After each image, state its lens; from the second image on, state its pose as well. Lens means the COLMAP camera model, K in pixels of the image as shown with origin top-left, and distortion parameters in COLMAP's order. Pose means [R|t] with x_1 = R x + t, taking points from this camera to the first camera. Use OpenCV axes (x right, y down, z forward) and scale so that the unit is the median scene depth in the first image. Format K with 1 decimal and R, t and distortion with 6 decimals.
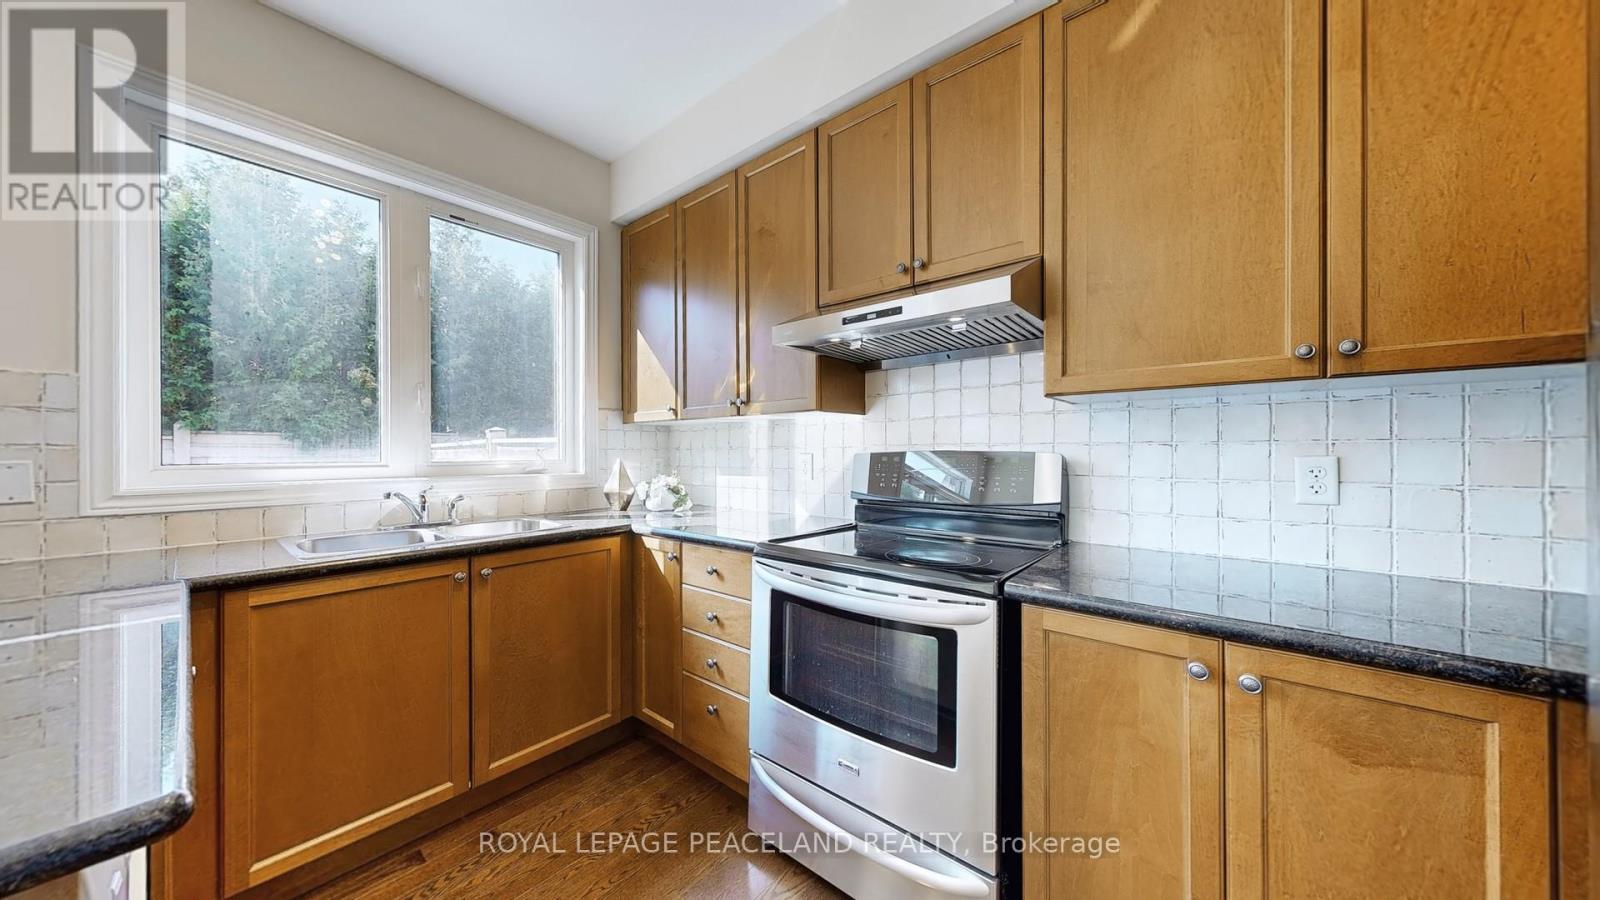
lens RADIAL K [[505.7, 0, 803.8], [0, 505.7, 452.4], [0, 0, 1]] dist [-0.000844, -0.000063]
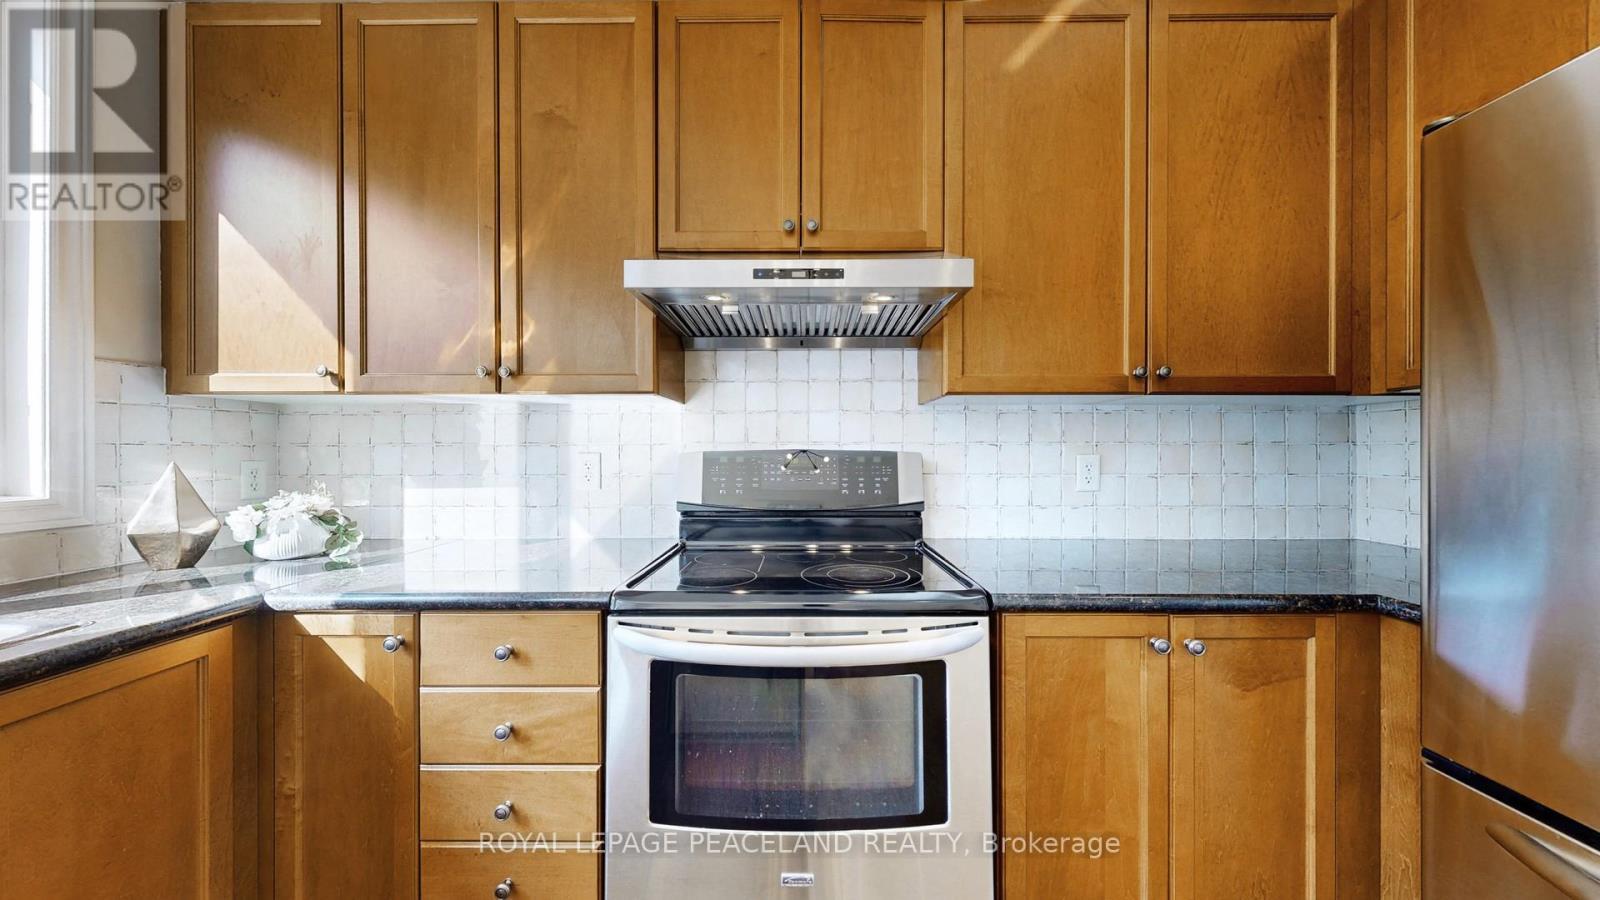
lens RADIAL K [[509.4, 0, 806.0], [0, 509.4, 451.6], [0, 0, 1]] dist [-0.000365, 0.000018]
pose [[0.777055, 0.000344, 0.629432, -0.258453], [-0.000646, 1.000000, 0.000251, 0.000157], [-0.629432, -0.000602, 0.777055, 0.293527]]
